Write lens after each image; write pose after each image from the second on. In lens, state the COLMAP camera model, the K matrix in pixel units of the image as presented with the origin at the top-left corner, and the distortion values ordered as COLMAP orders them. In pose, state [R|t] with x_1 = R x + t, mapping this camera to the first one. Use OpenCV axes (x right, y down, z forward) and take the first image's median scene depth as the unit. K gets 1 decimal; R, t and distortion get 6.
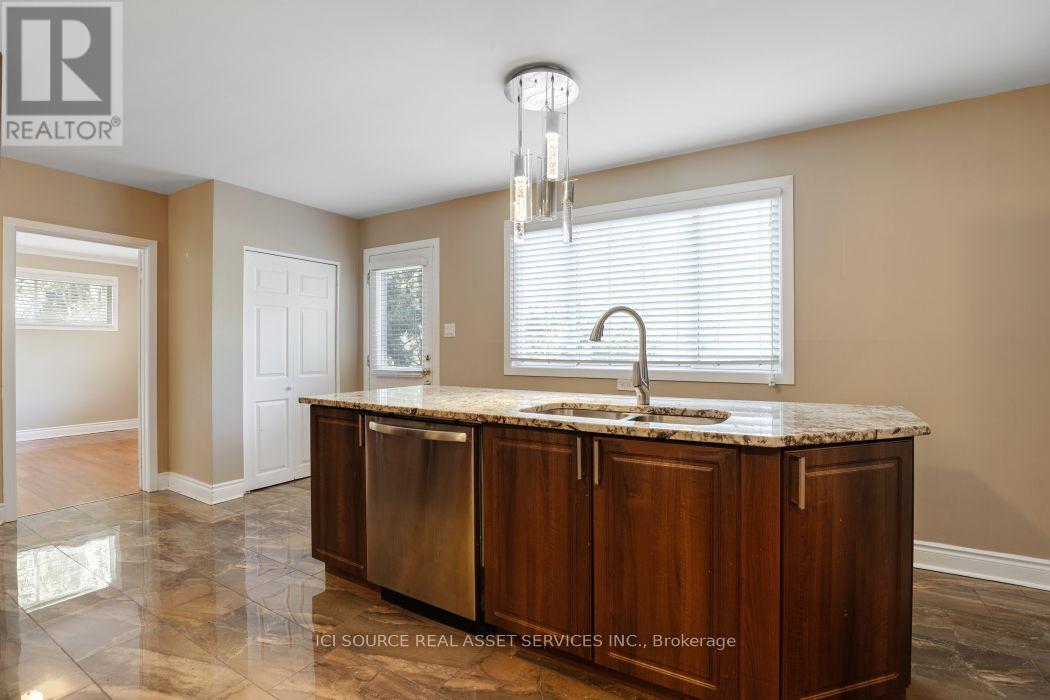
lens RADIAL K [[469.4, 0, 525.0], [0, 469.4, 350.0], [0, 0, 1]] dist [-0.028373, 0.000147]
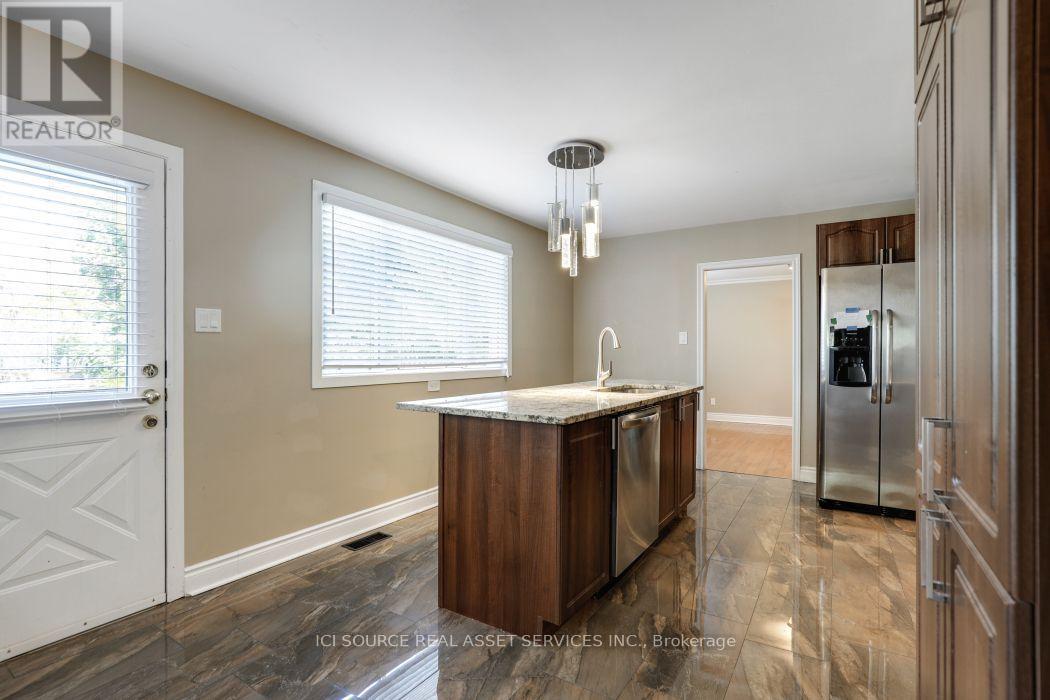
lens RADIAL K [[495.7, 0, 518.2], [0, 495.7, 348.7], [0, 0, 1]] dist [-0.002867, -0.000252]
pose [[0.048356, 0.008721, 0.998792, -1.027384], [-0.001350, 0.999962, -0.008666, -0.003557], [-0.998829, -0.000929, 0.048366, 0.819905]]
